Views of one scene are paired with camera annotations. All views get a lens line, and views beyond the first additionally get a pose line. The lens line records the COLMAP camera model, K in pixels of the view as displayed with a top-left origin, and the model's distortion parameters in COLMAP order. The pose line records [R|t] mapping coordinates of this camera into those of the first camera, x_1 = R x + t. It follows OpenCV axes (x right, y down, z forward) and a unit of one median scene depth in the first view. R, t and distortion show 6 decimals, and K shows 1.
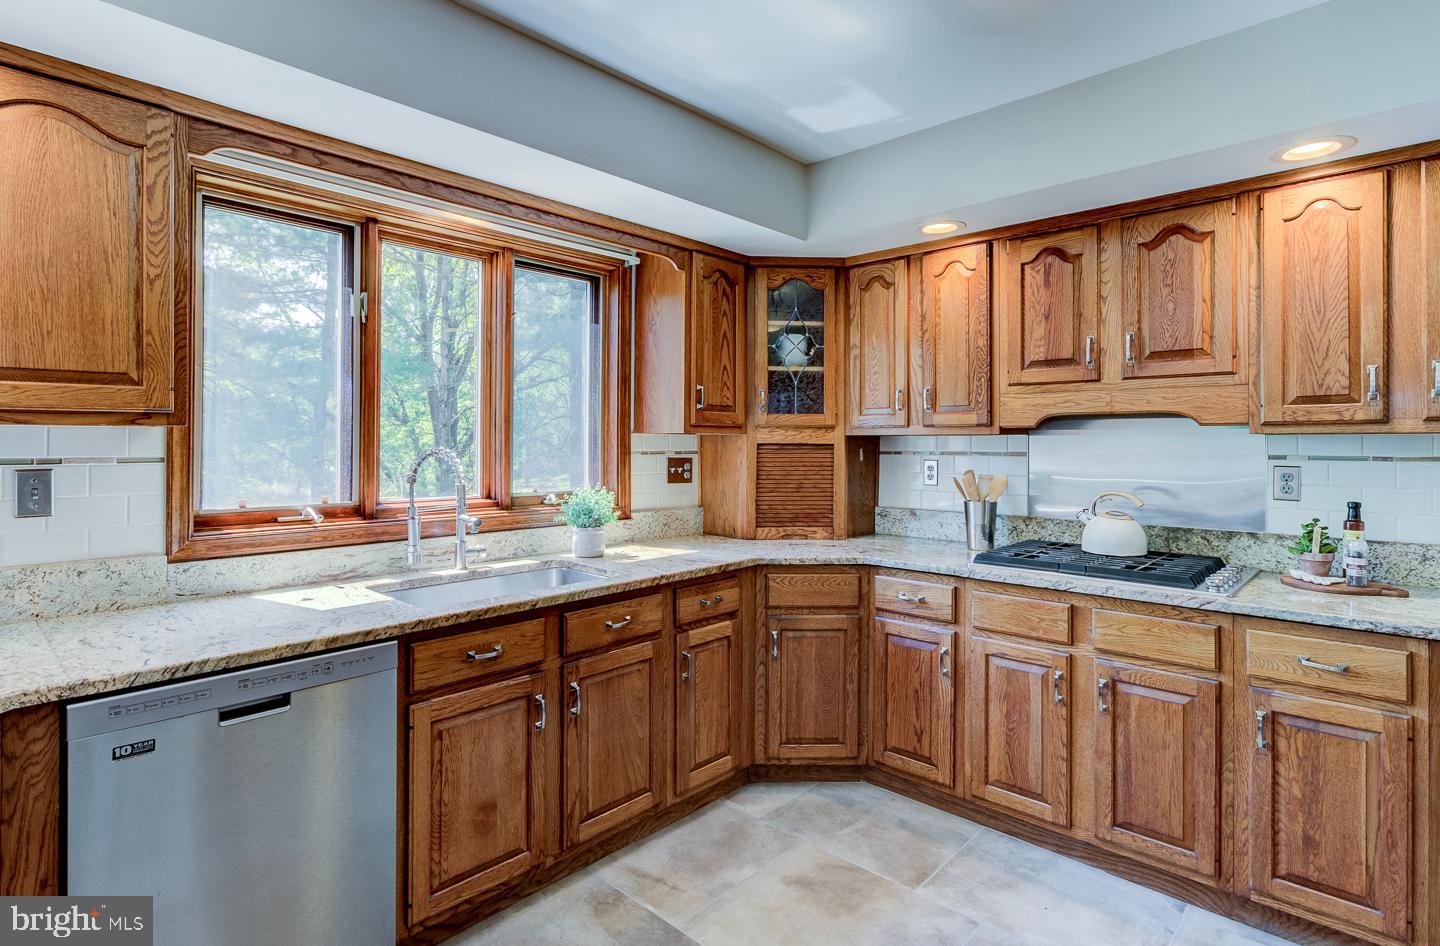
lens RADIAL K [[710.8, 0, 715.1], [0, 710.8, 438.4], [0, 0, 1]] dist [-0.009278, 0.002271]
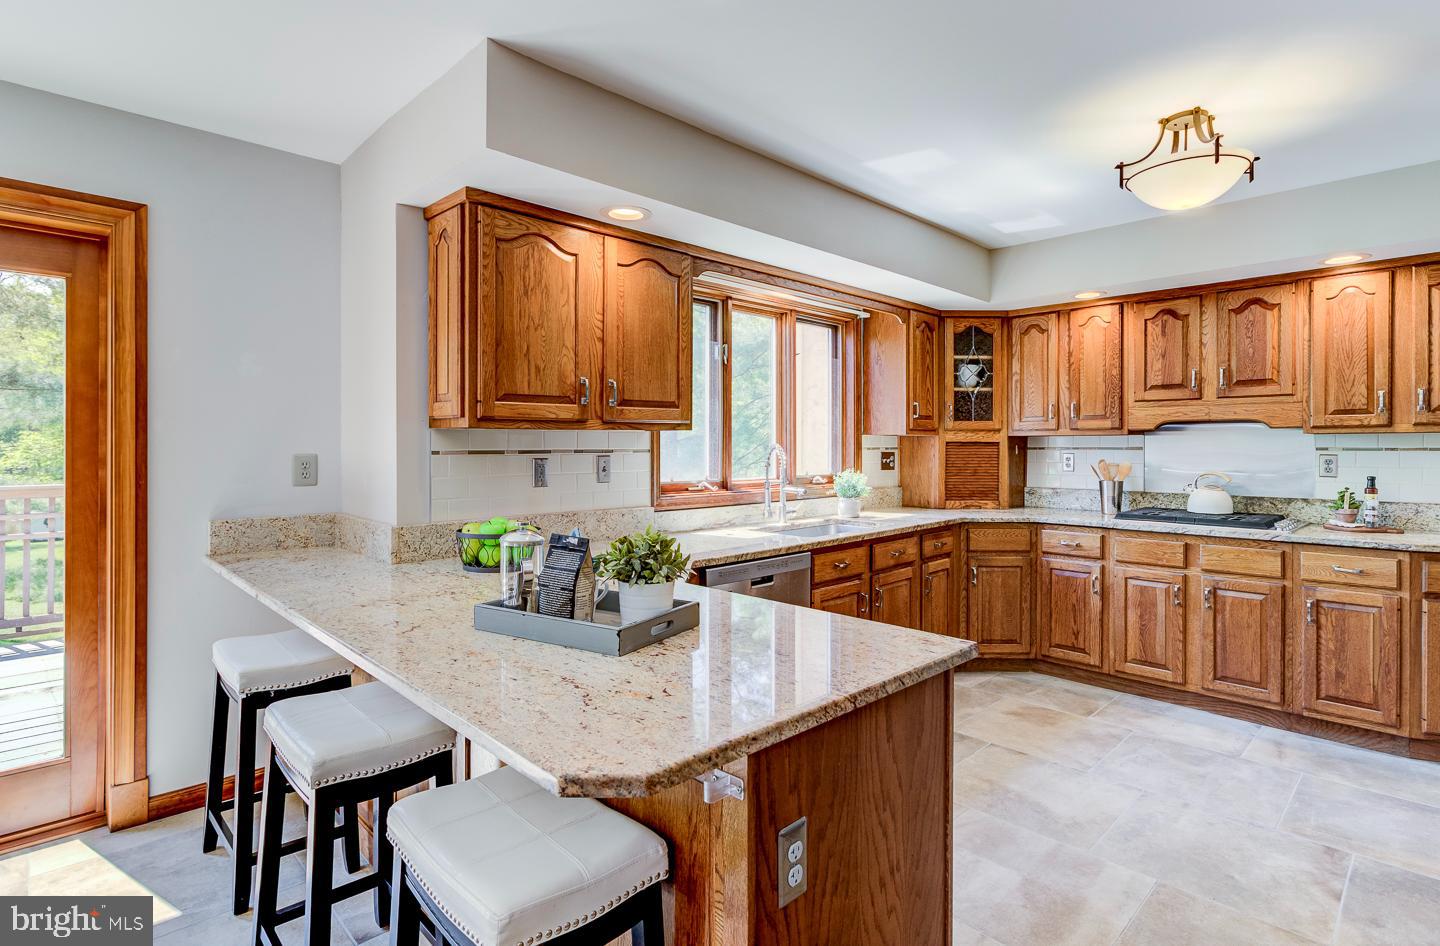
lens RADIAL K [[722.6, 0, 718.3], [0, 722.6, 449.2], [0, 0, 1]] dist [0.000001, 0.000370]
pose [[0.999485, -0.003014, -0.031935, -0.457814], [0.003361, 0.999936, 0.010820, 0.006310], [0.031901, -0.010922, 0.999431, -0.601486]]
